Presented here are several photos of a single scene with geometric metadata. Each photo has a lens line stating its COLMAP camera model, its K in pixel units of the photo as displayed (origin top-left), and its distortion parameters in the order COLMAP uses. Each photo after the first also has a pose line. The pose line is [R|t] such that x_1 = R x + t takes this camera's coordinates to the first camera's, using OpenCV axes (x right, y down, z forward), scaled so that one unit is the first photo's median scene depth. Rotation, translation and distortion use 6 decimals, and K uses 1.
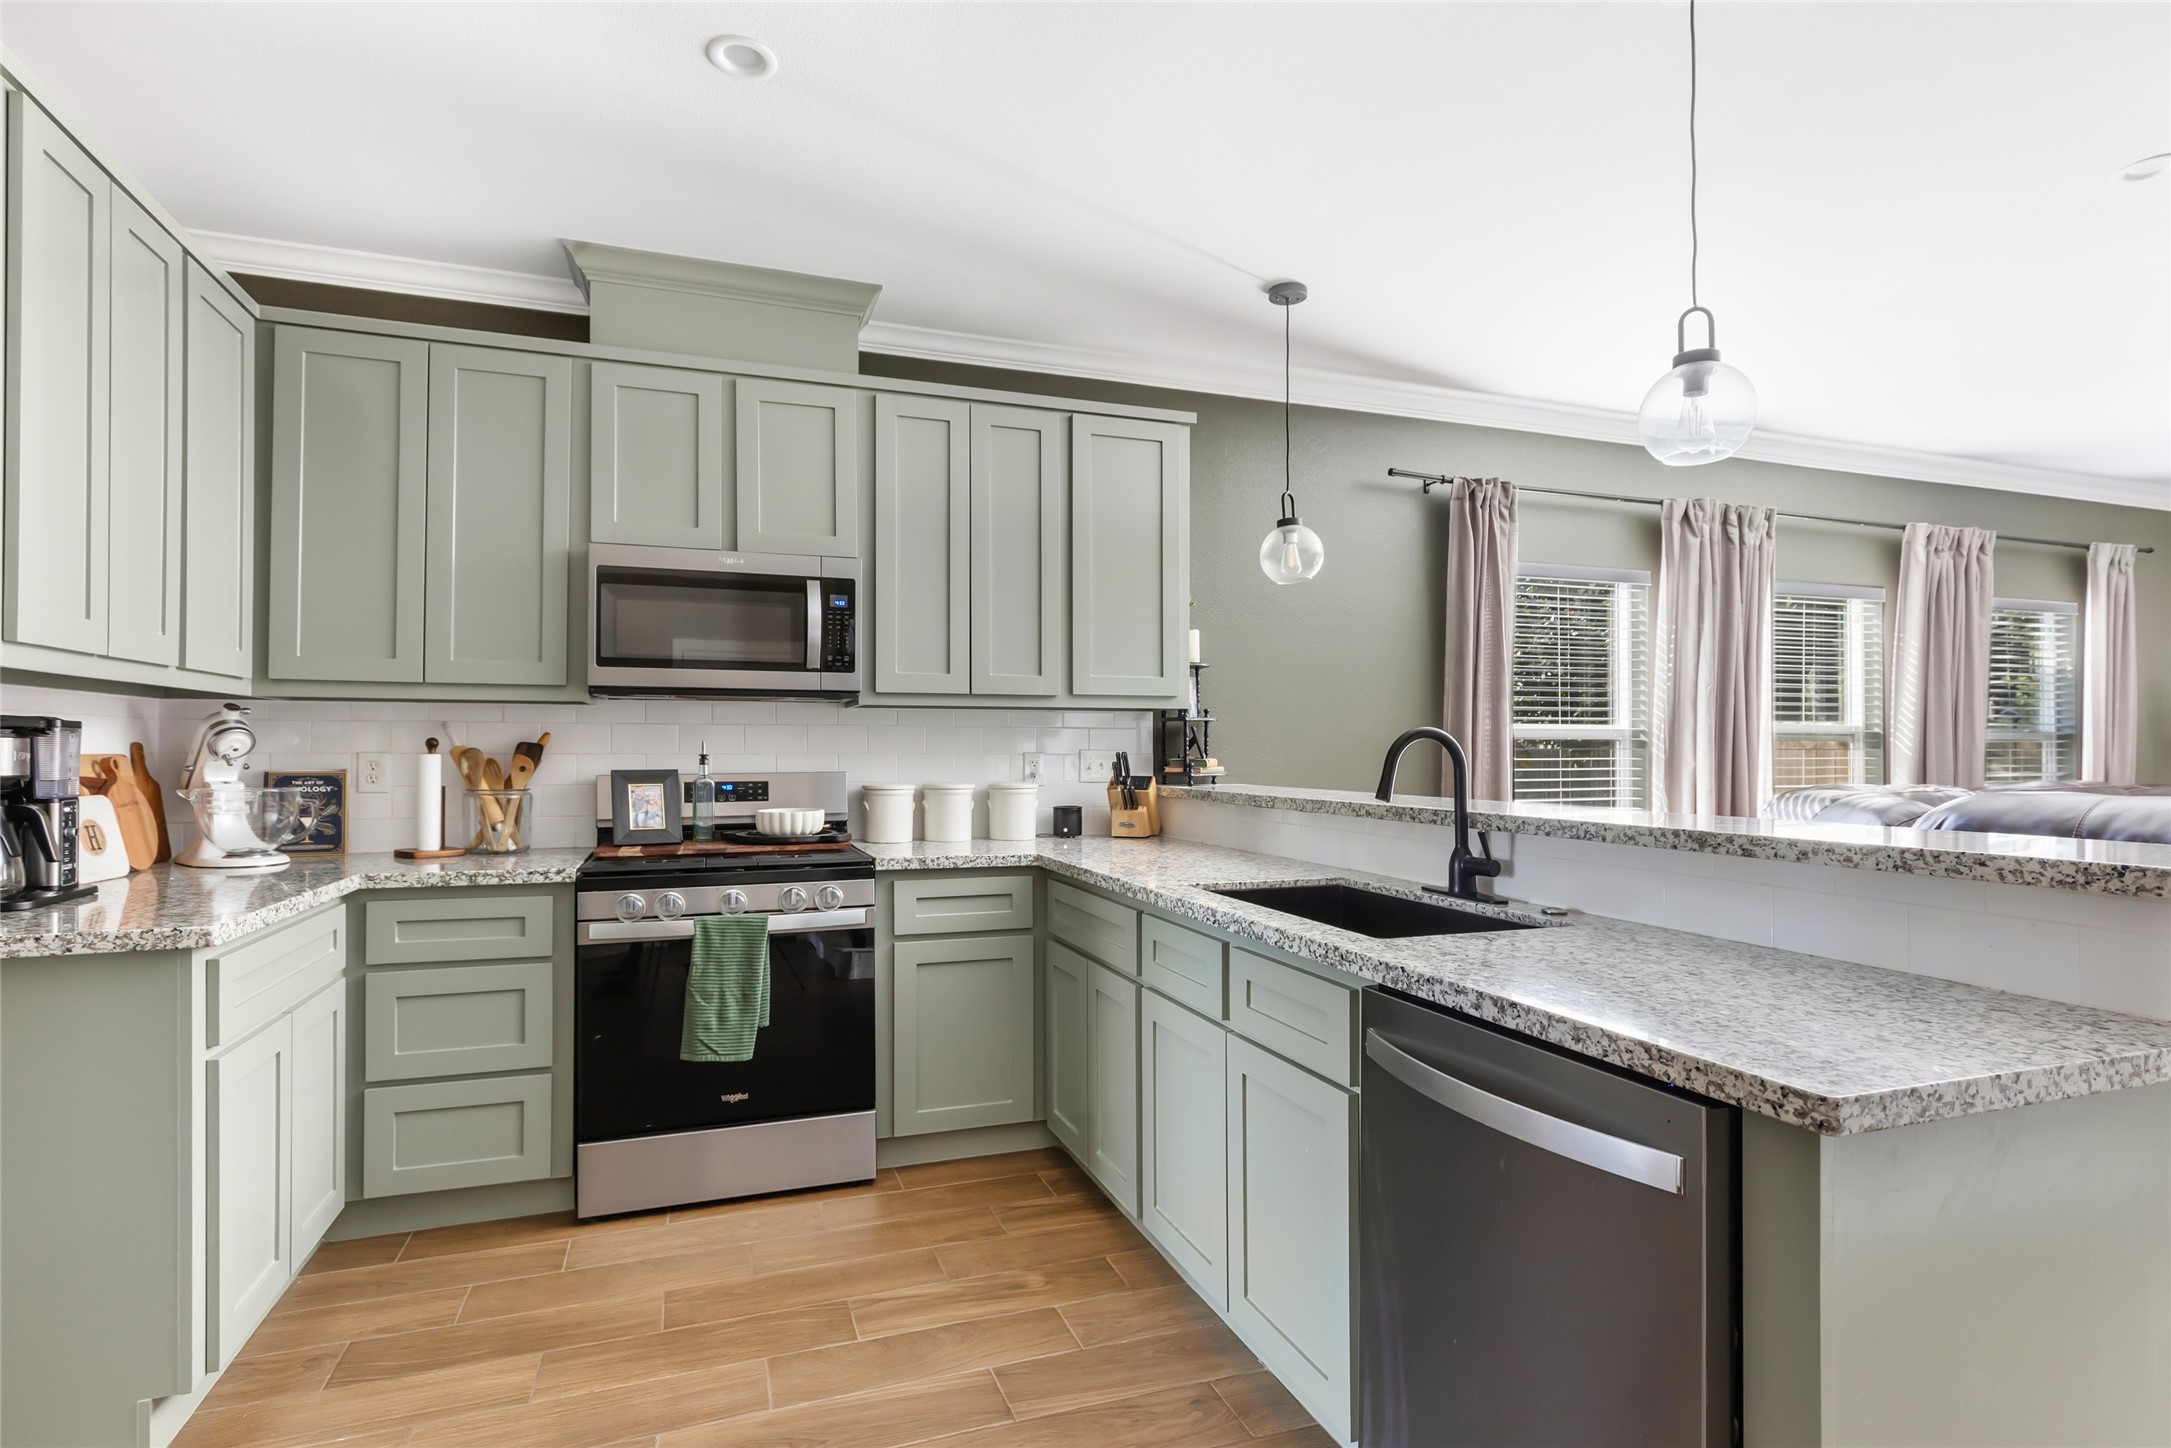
lens RADIAL K [[1021.9, 0, 1182.1], [0, 1021.9, 745.3], [0, 0, 1]] dist [-0.002365, 0.000203]
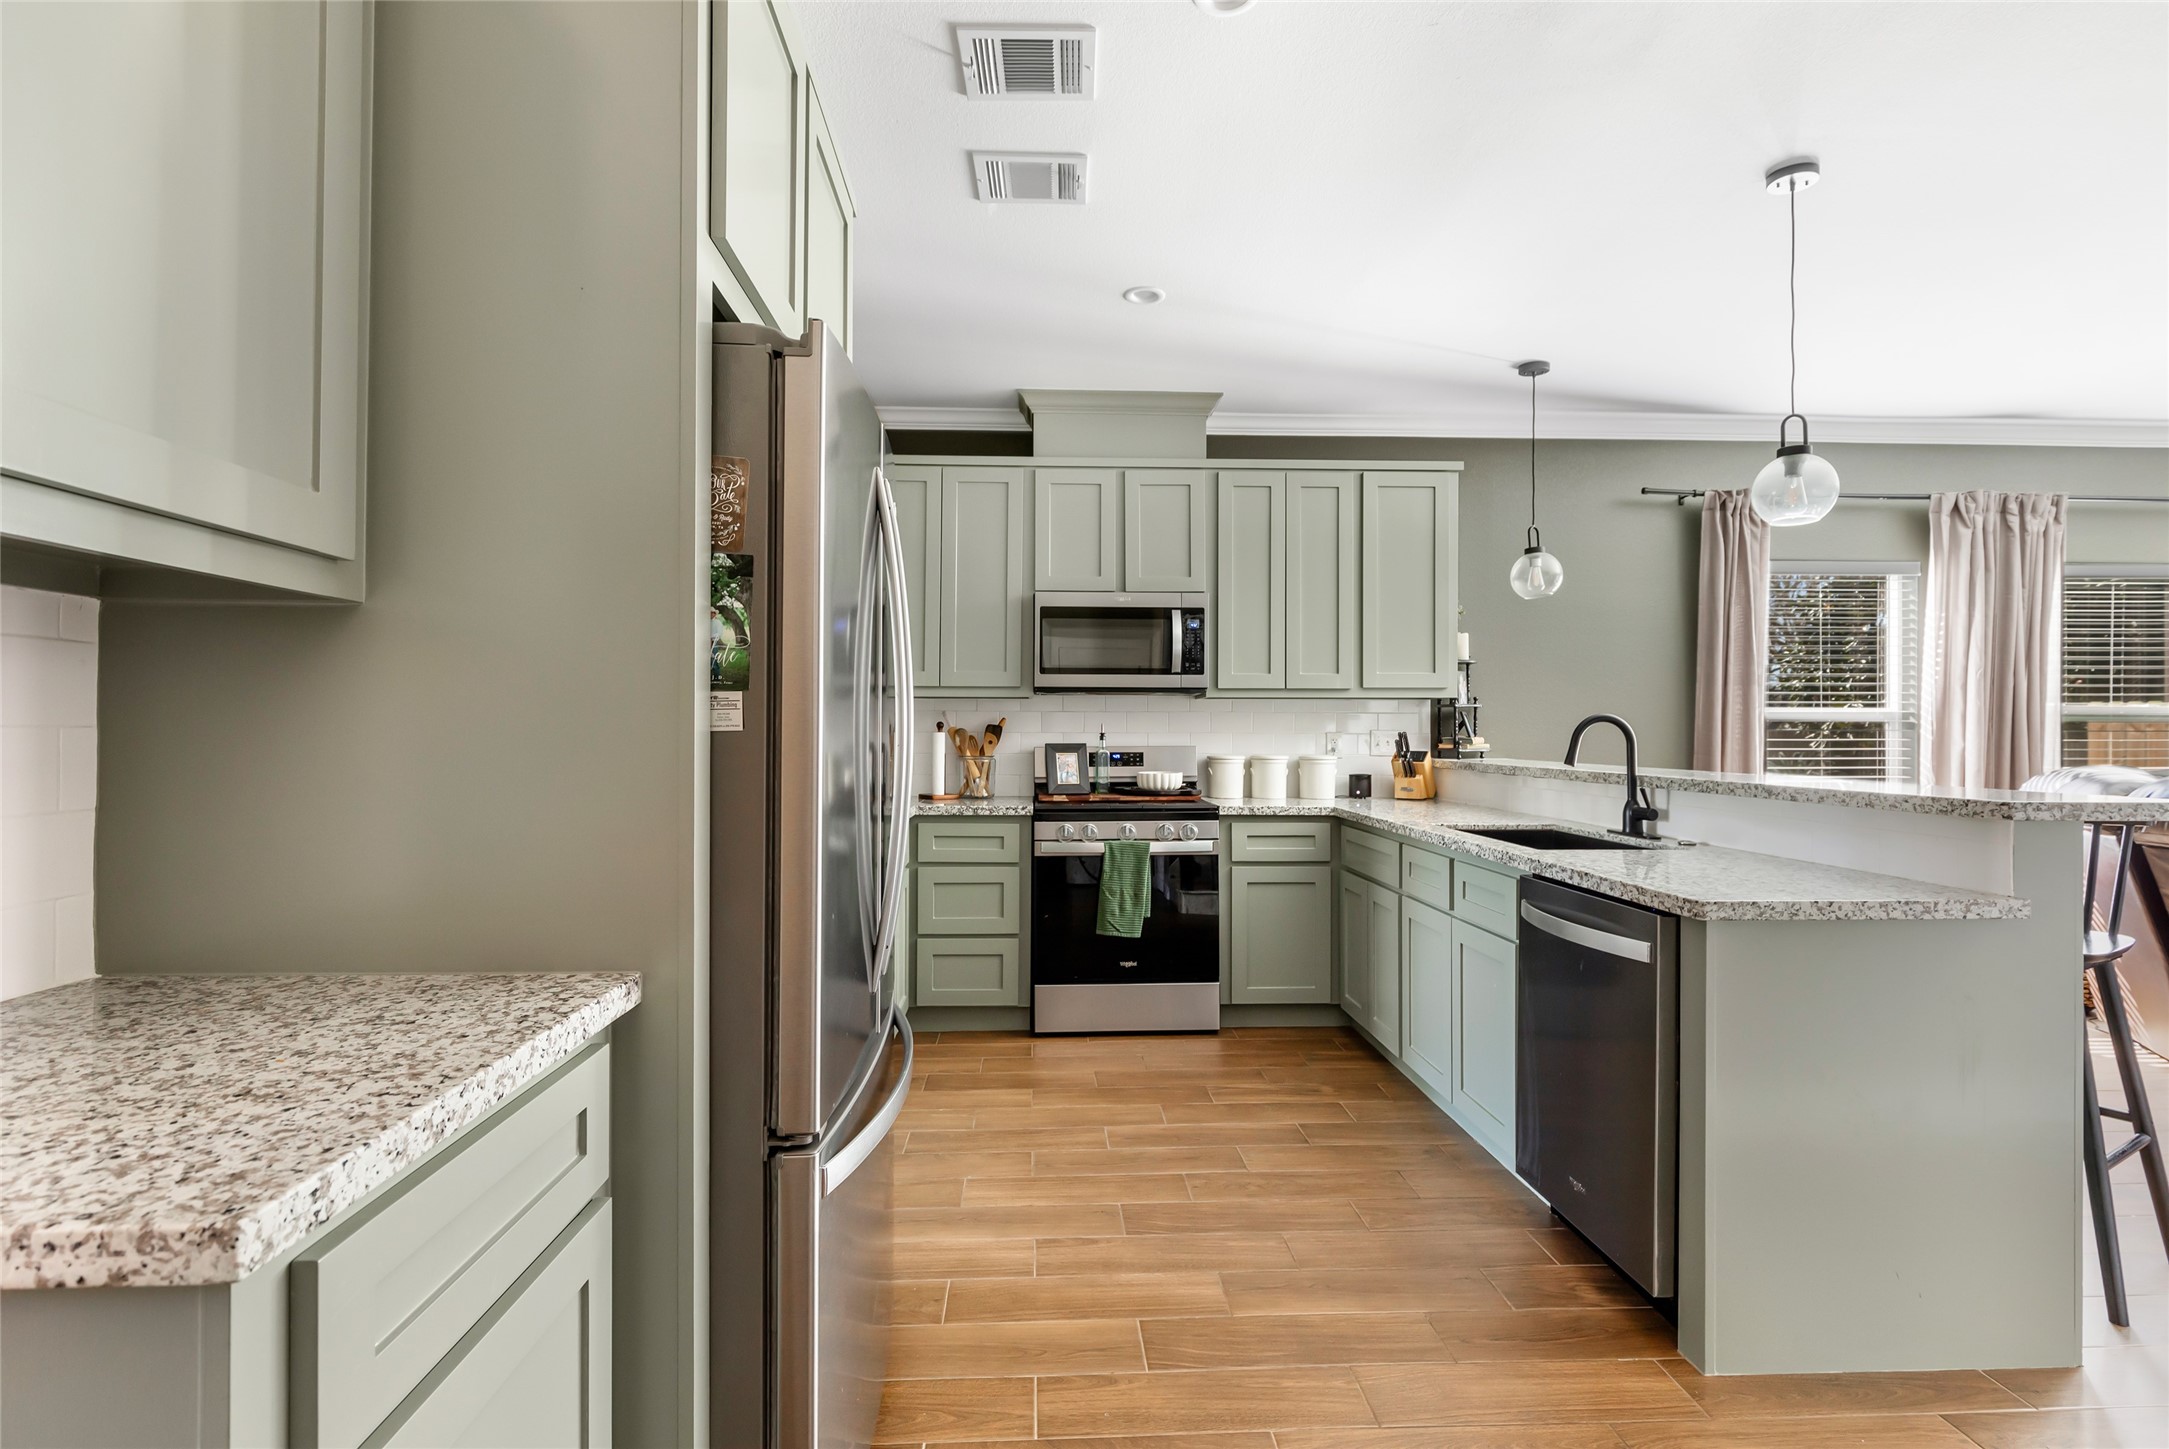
lens RADIAL K [[1021.0, 0, 1181.1], [0, 1021.0, 745.8], [0, 0, 1]] dist [-0.002365, 0.000203]
pose [[0.952754, 0.005926, -0.303684, 0.073457], [-0.000260, 0.999825, 0.018693, 0.000076], [0.303742, -0.017730, 0.952589, -0.338356]]
